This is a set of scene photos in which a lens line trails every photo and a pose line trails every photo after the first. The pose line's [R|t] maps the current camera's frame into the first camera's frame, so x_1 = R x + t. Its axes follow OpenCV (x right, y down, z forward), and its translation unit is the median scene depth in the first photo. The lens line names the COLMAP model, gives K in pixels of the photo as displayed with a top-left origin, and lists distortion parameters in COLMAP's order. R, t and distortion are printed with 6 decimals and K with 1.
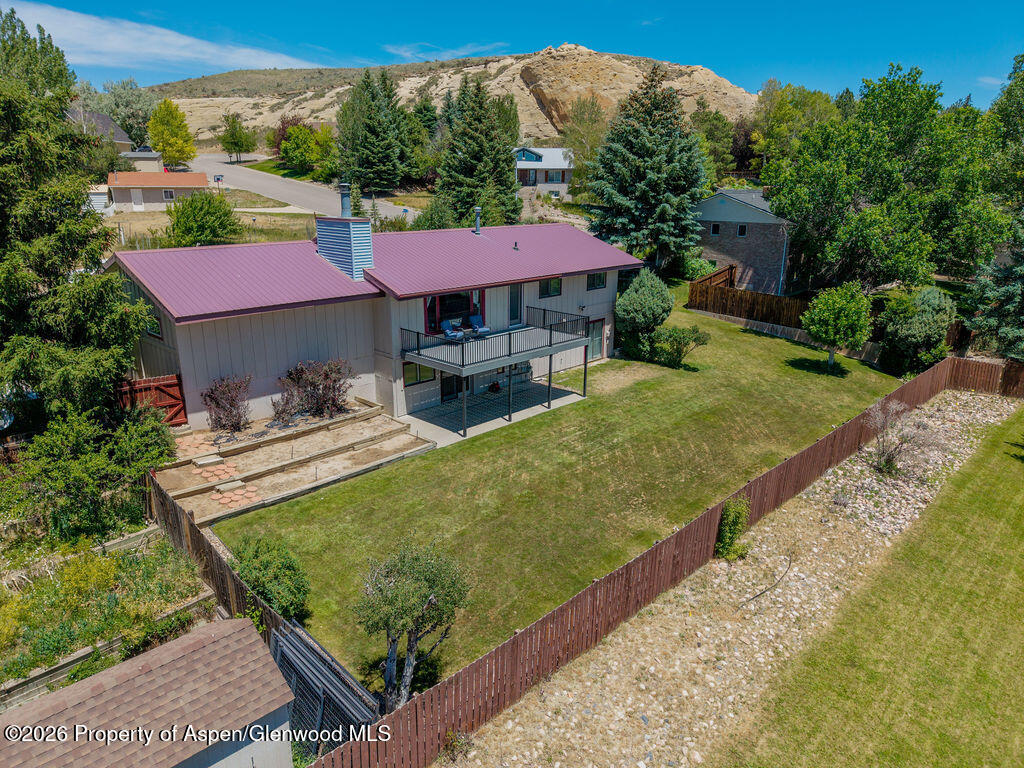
lens RADIAL K [[694.5, 0, 512.0], [0, 694.5, 384.0], [0, 0, 1]] dist [0.036528, -0.026758]
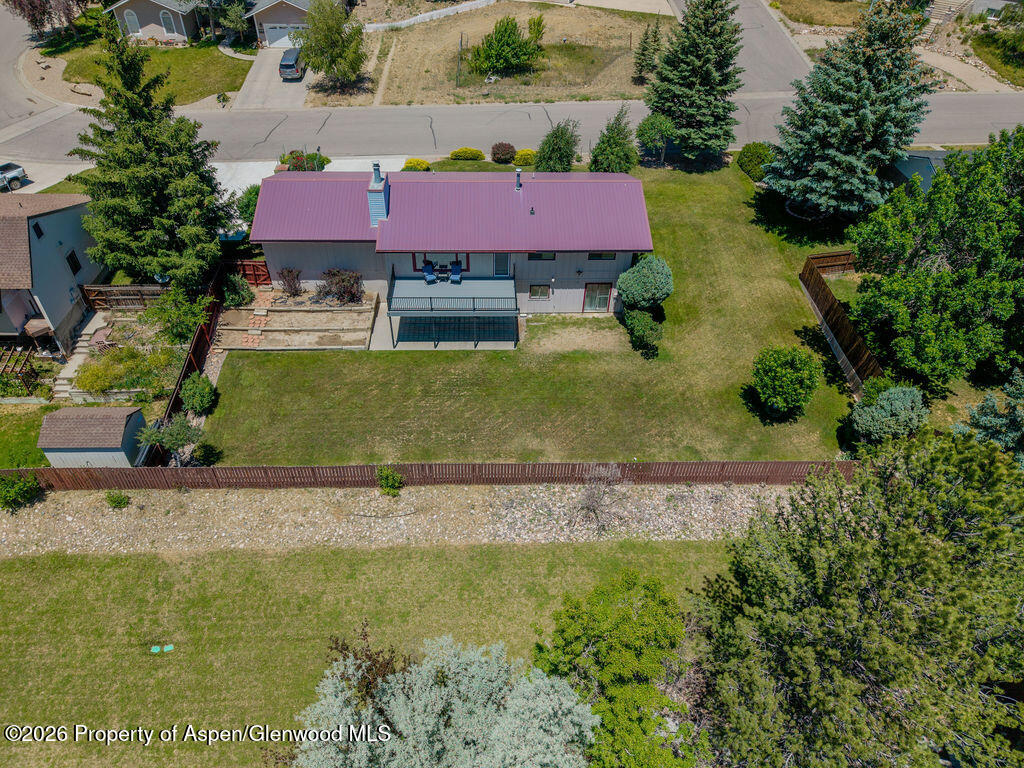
lens RADIAL K [[694.5, 0, 512.0], [0, 694.5, 384.0], [0, 0, 1]] dist [0.036528, -0.026758]
pose [[0.722949, 0.458866, -0.516513, 1.039044], [-0.213906, 0.859518, 0.464191, -0.684266], [0.656954, -0.225102, 0.719542, 0.001254]]
